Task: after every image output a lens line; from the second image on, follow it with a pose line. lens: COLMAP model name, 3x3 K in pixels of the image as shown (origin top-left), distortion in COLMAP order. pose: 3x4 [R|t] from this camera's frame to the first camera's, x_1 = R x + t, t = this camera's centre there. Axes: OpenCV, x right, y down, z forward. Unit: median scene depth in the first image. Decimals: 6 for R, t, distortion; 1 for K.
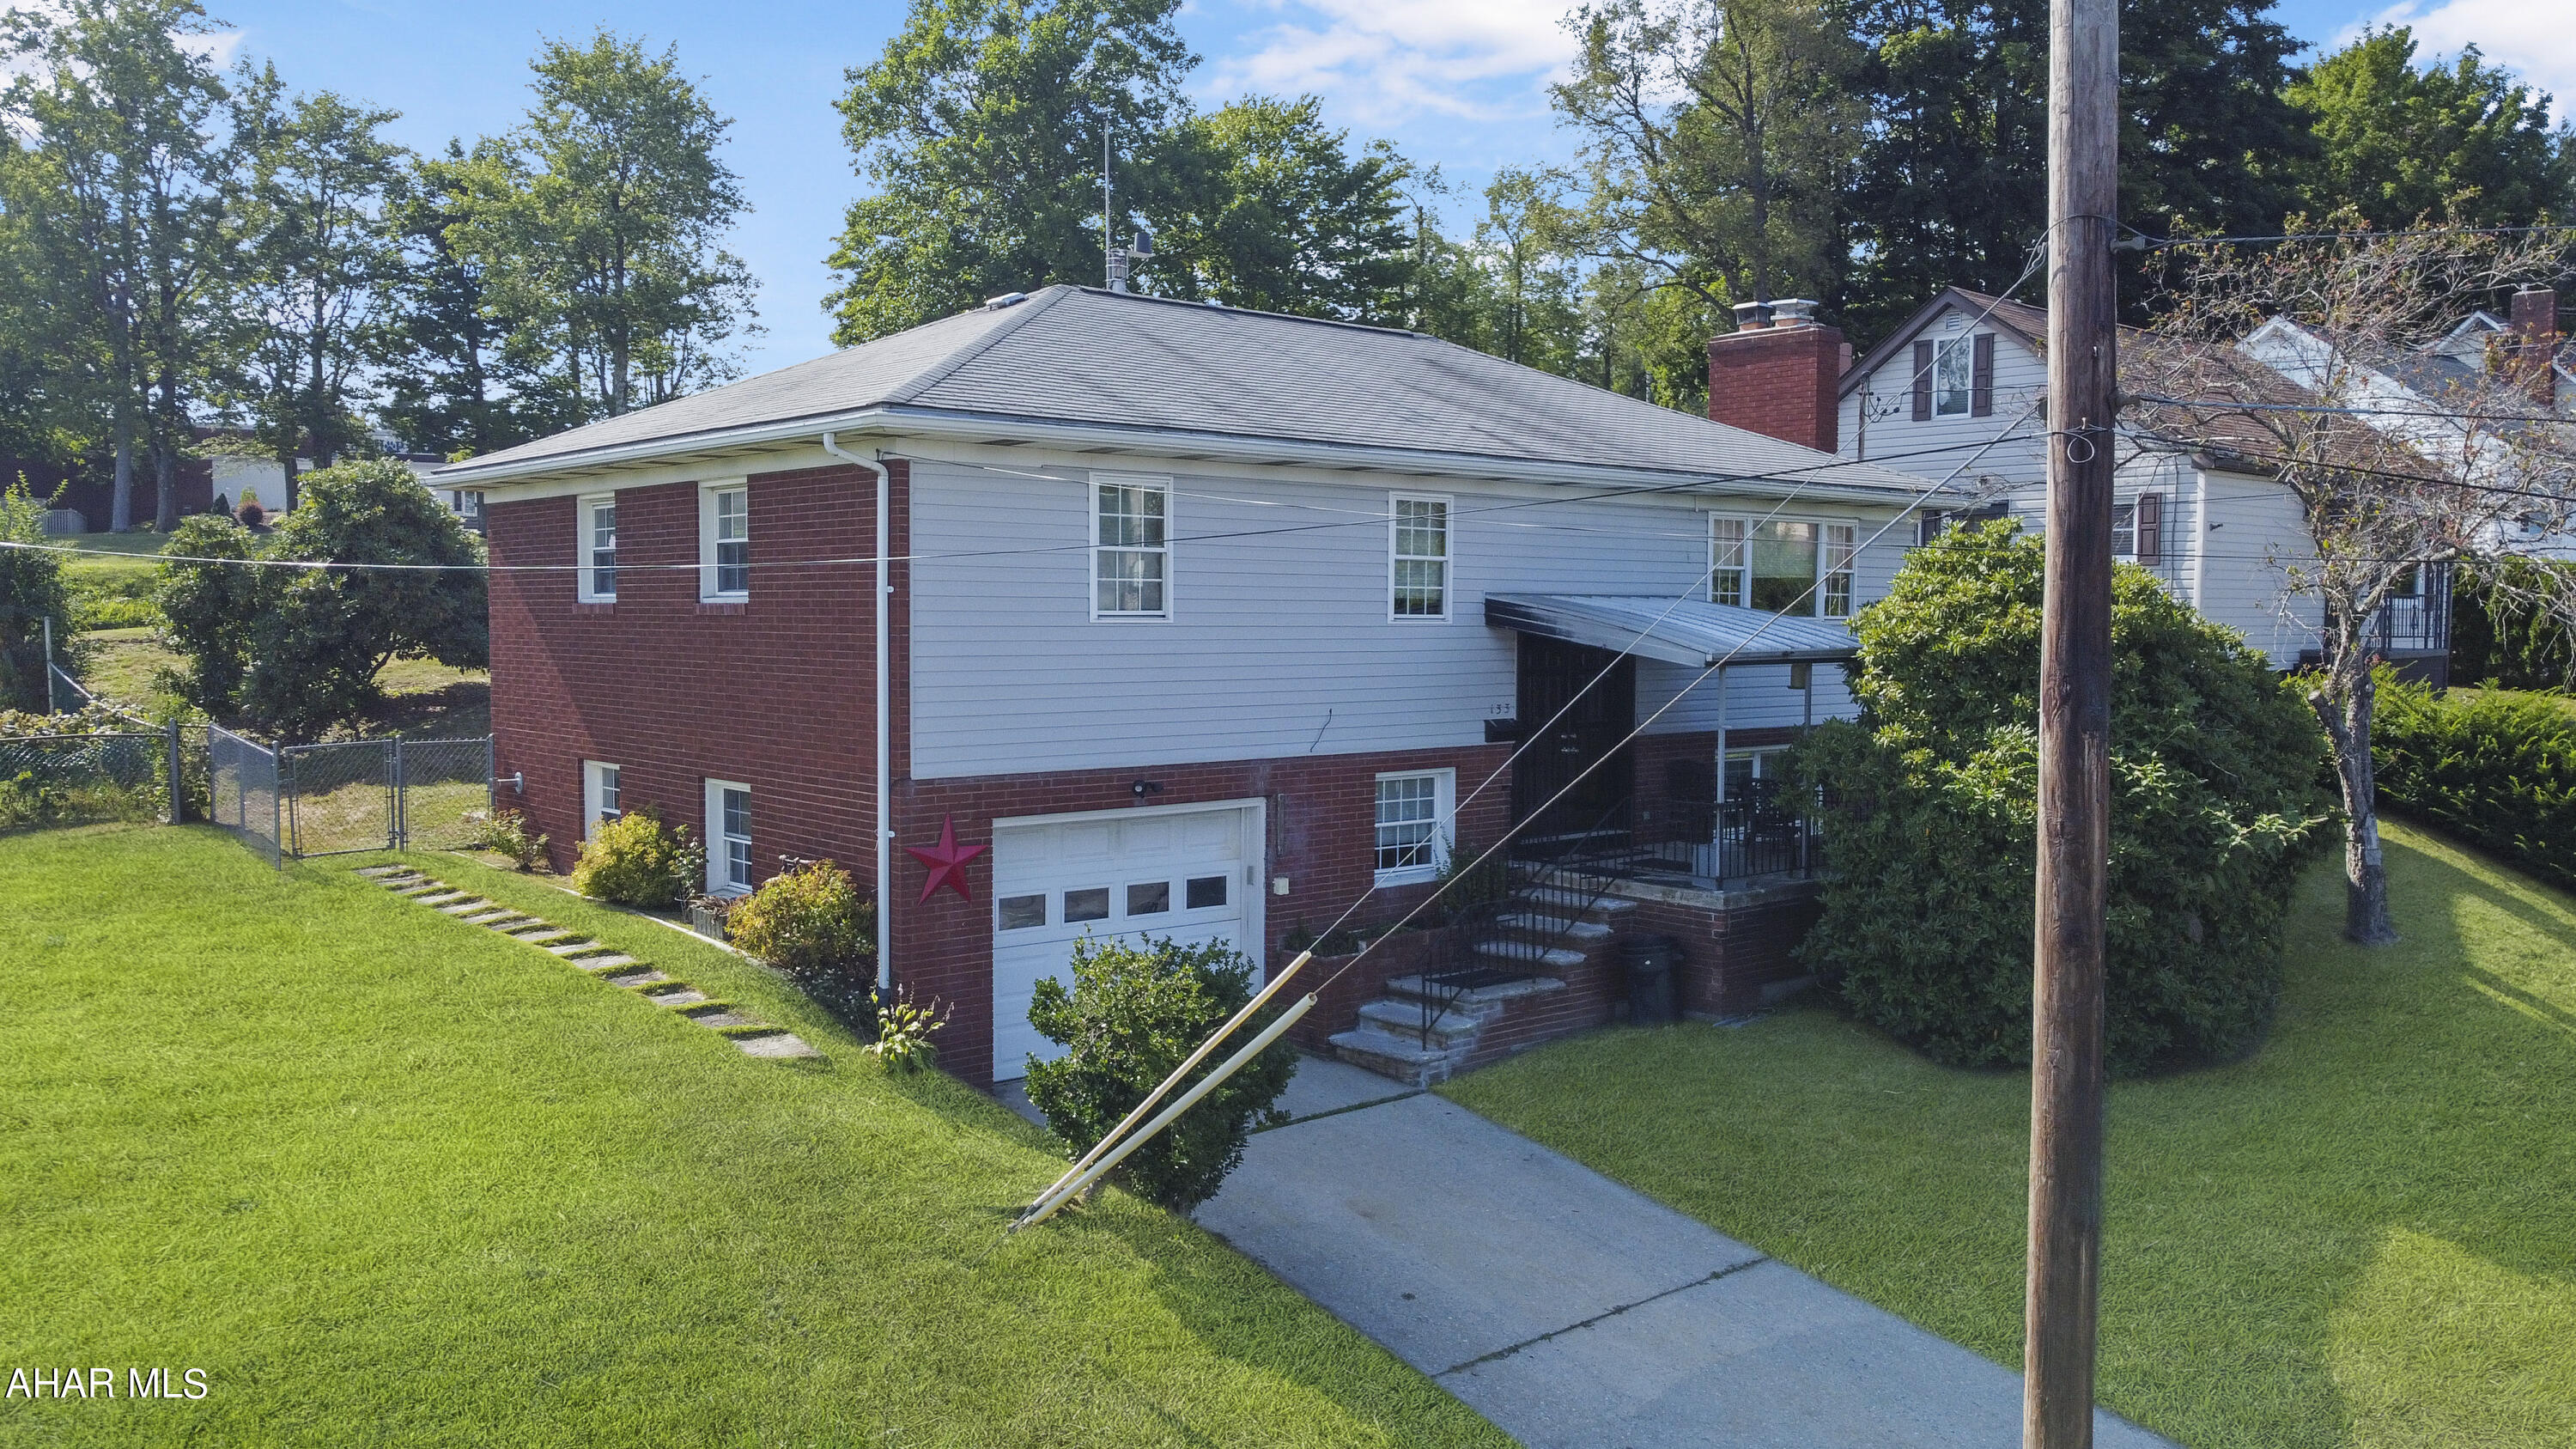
lens RADIAL K [[1951.9, 0, 1288.0], [0, 1951.9, 724.5], [0, 0, 1]] dist [0.001793, -0.005908]
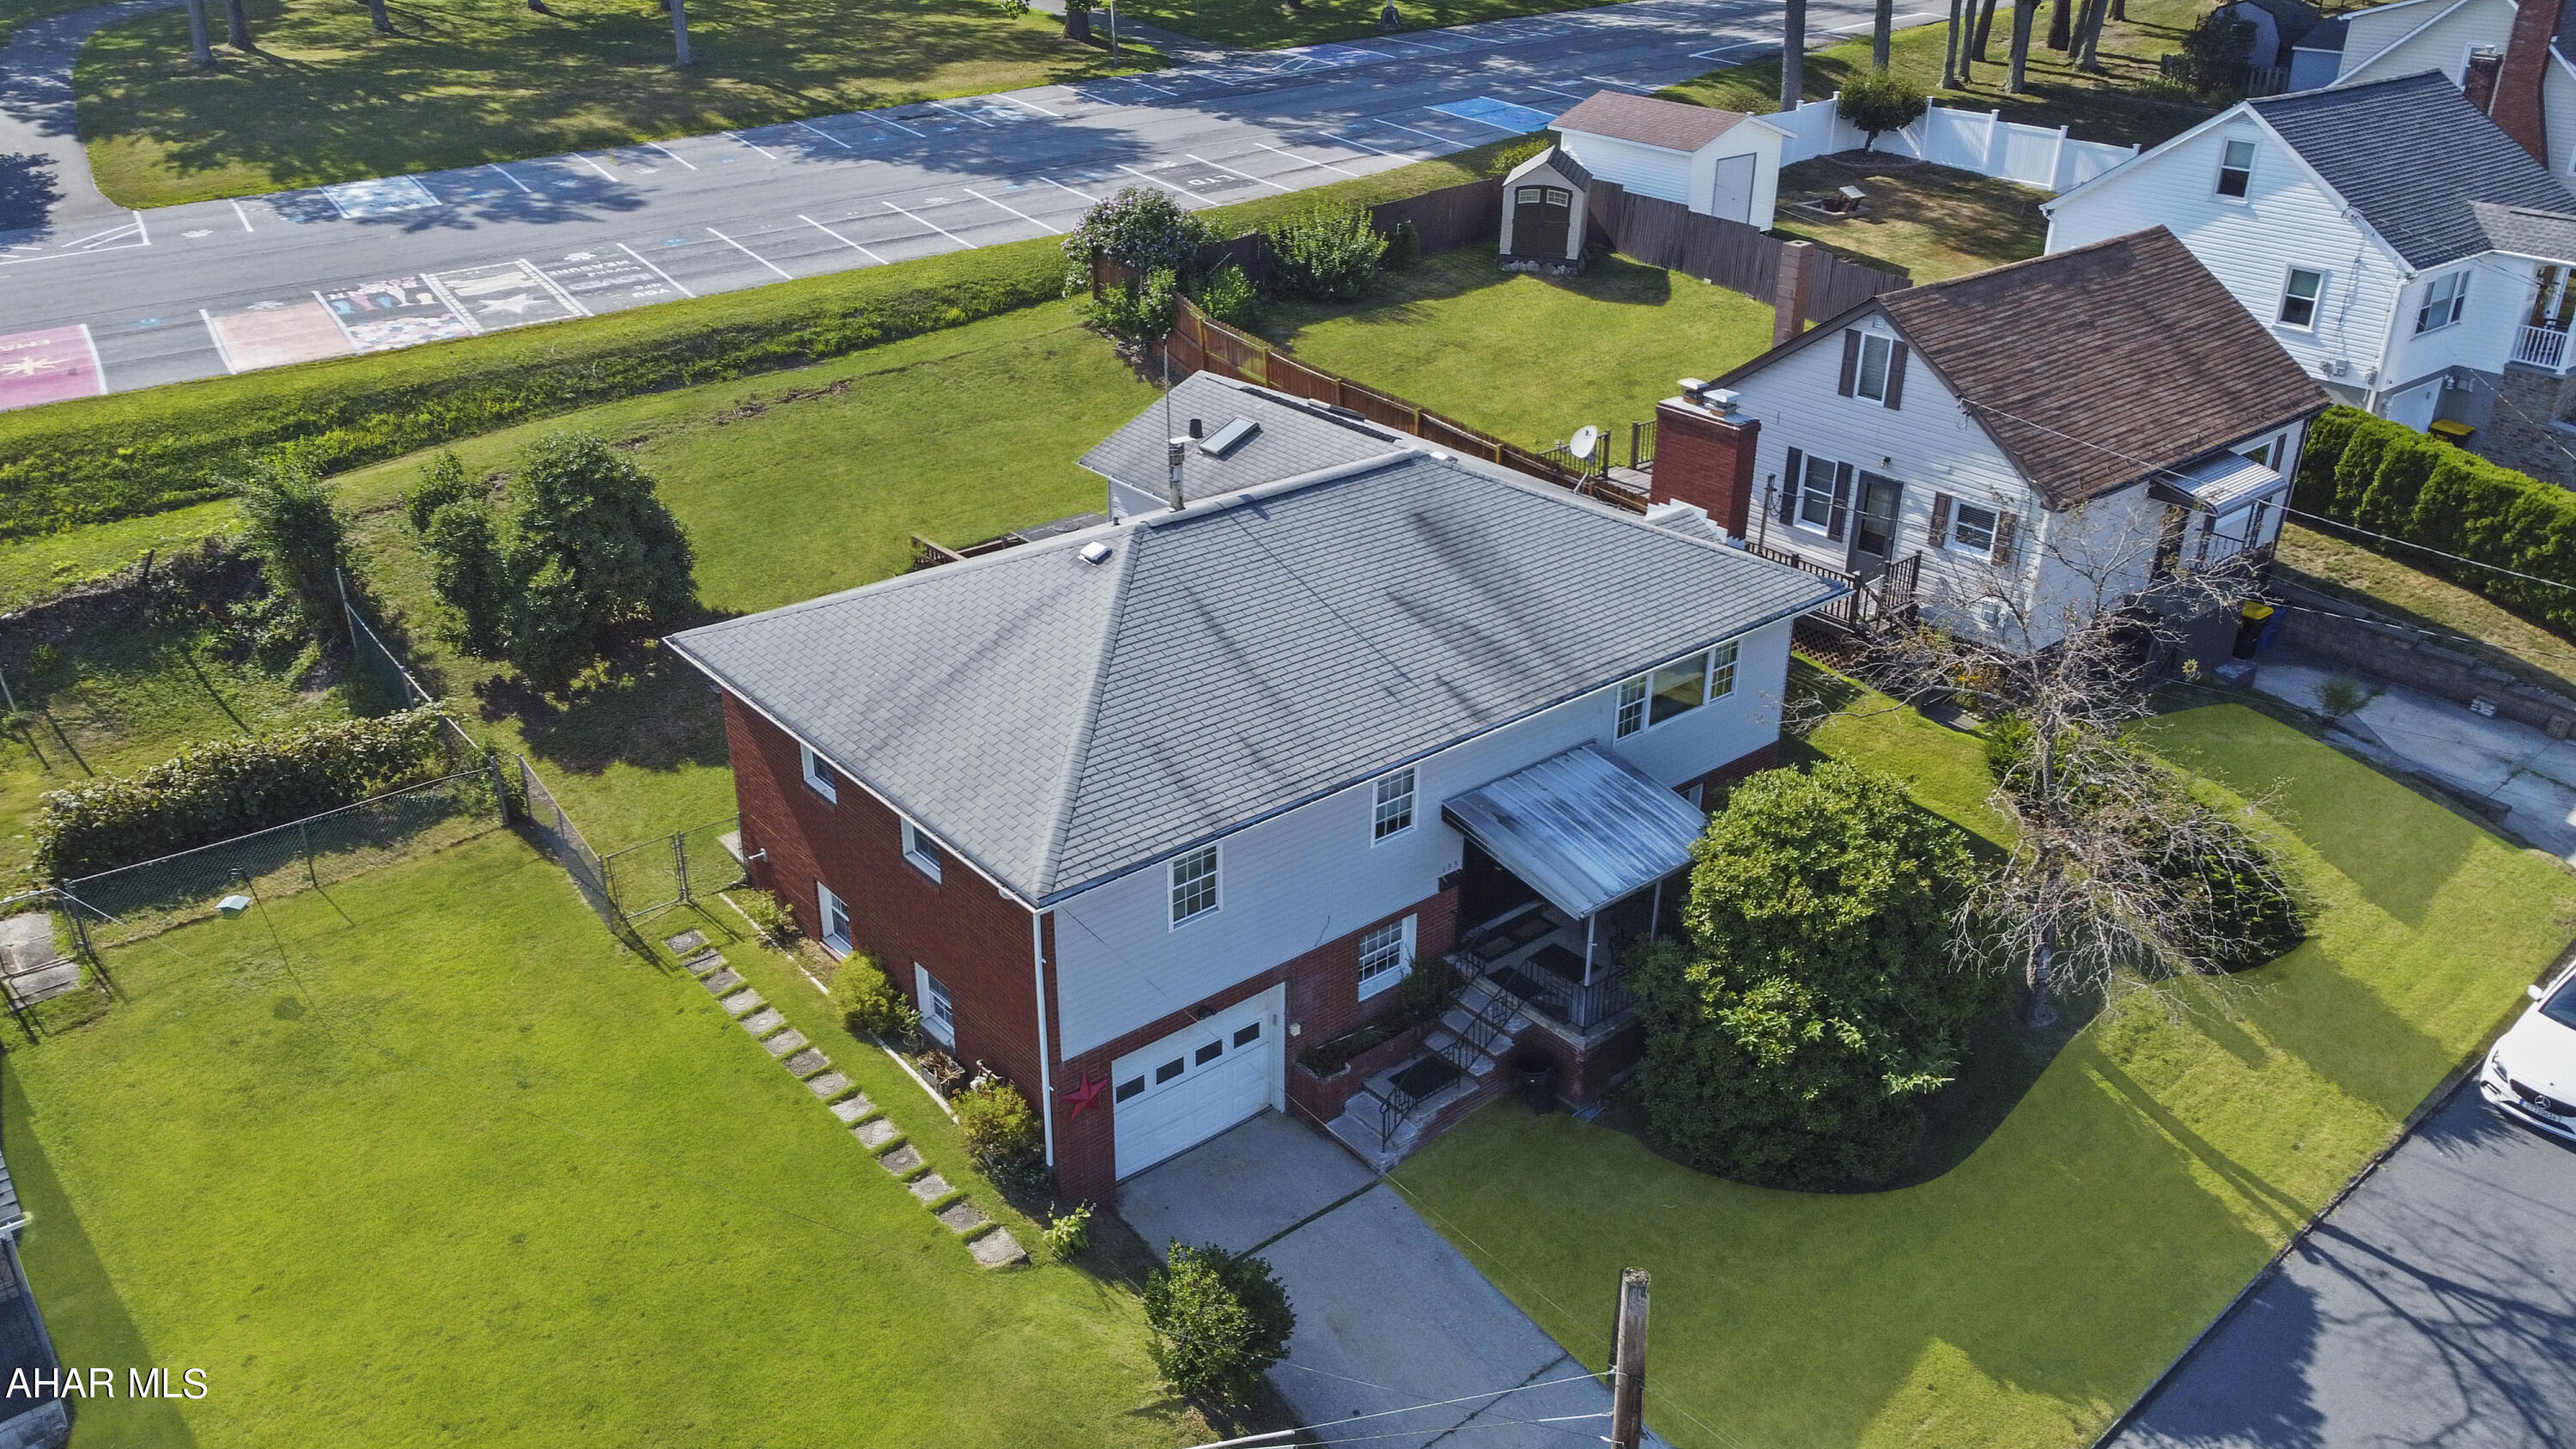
lens RADIAL K [[1951.9, 0, 1288.0], [0, 1951.9, 724.5], [0, 0, 1]] dist [0.001793, -0.005908]
pose [[0.999660, 0.011627, -0.023334, 0.024557], [-0.001728, 0.922620, 0.385706, -0.755662], [0.026013, -0.385535, 0.922326, -0.330571]]
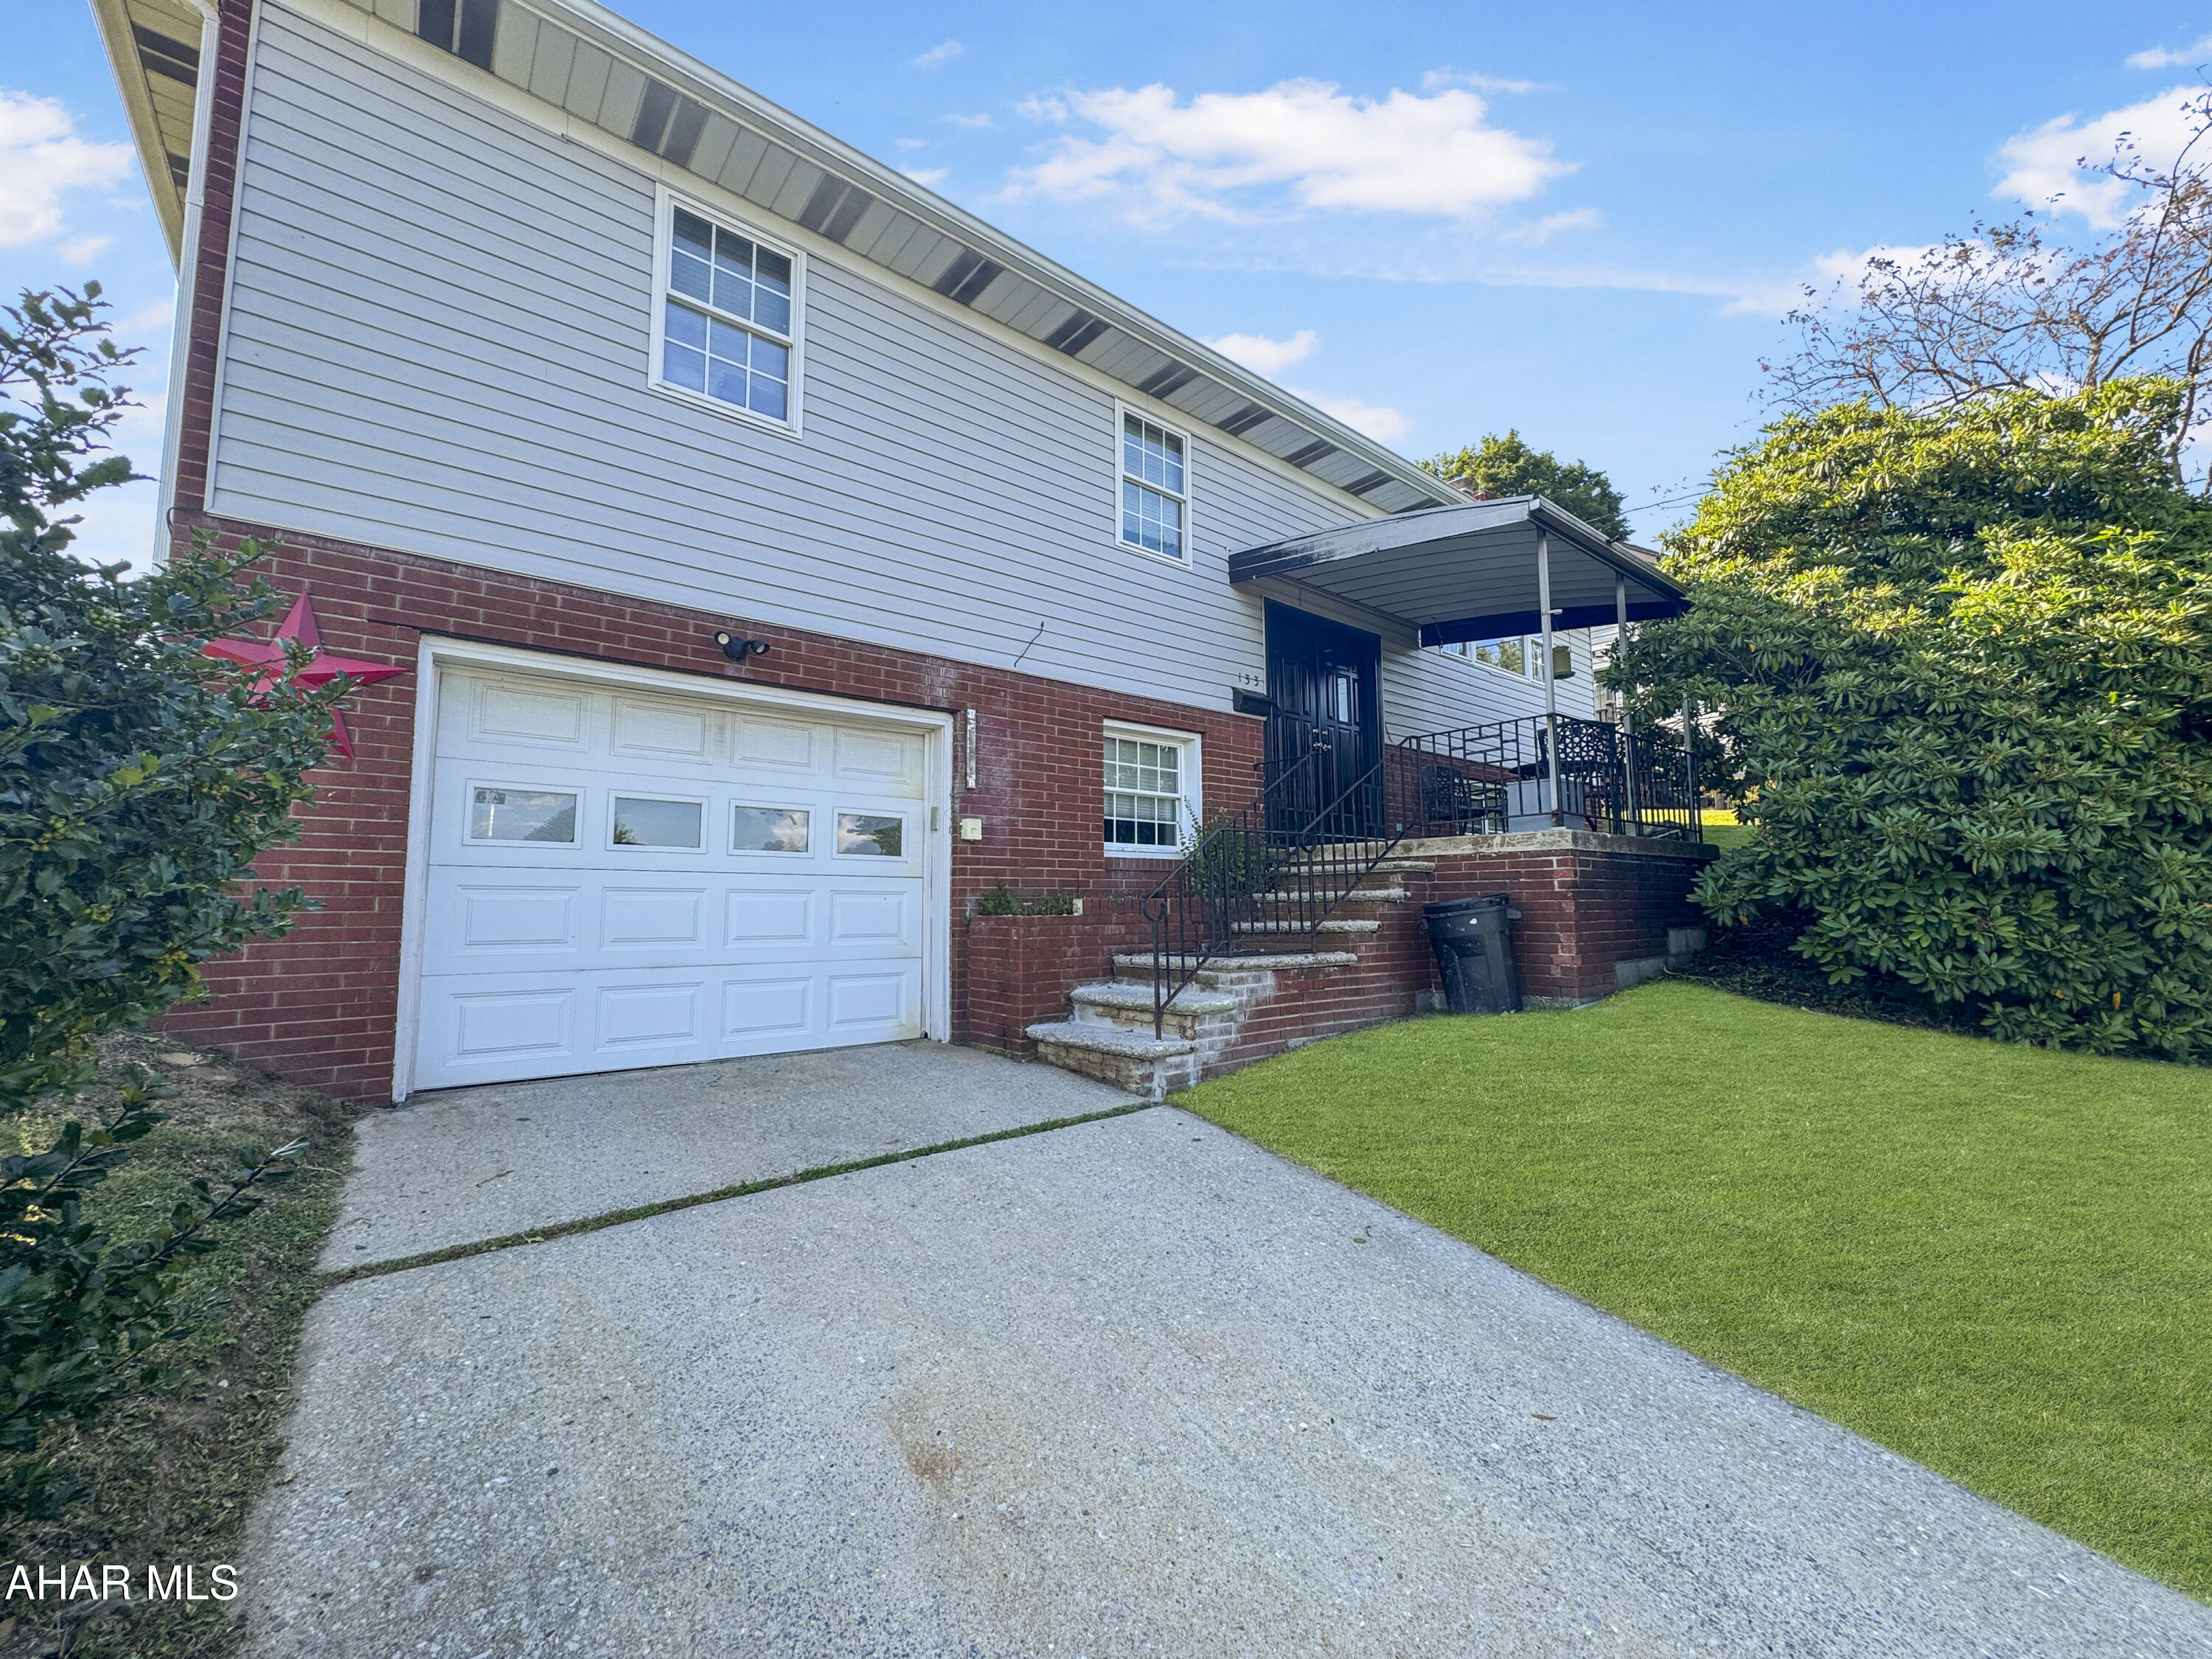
lens RADIAL K [[888.4, 0, 1102.3], [0, 888.4, 822.8], [0, 0, 1]] dist [-0.001463, -0.000210]
pose [[0.999373, -0.014101, -0.032472, 0.060671], [0.009022, 0.988407, -0.151558, 0.138189], [0.034232, 0.151170, 0.987915, 0.686564]]
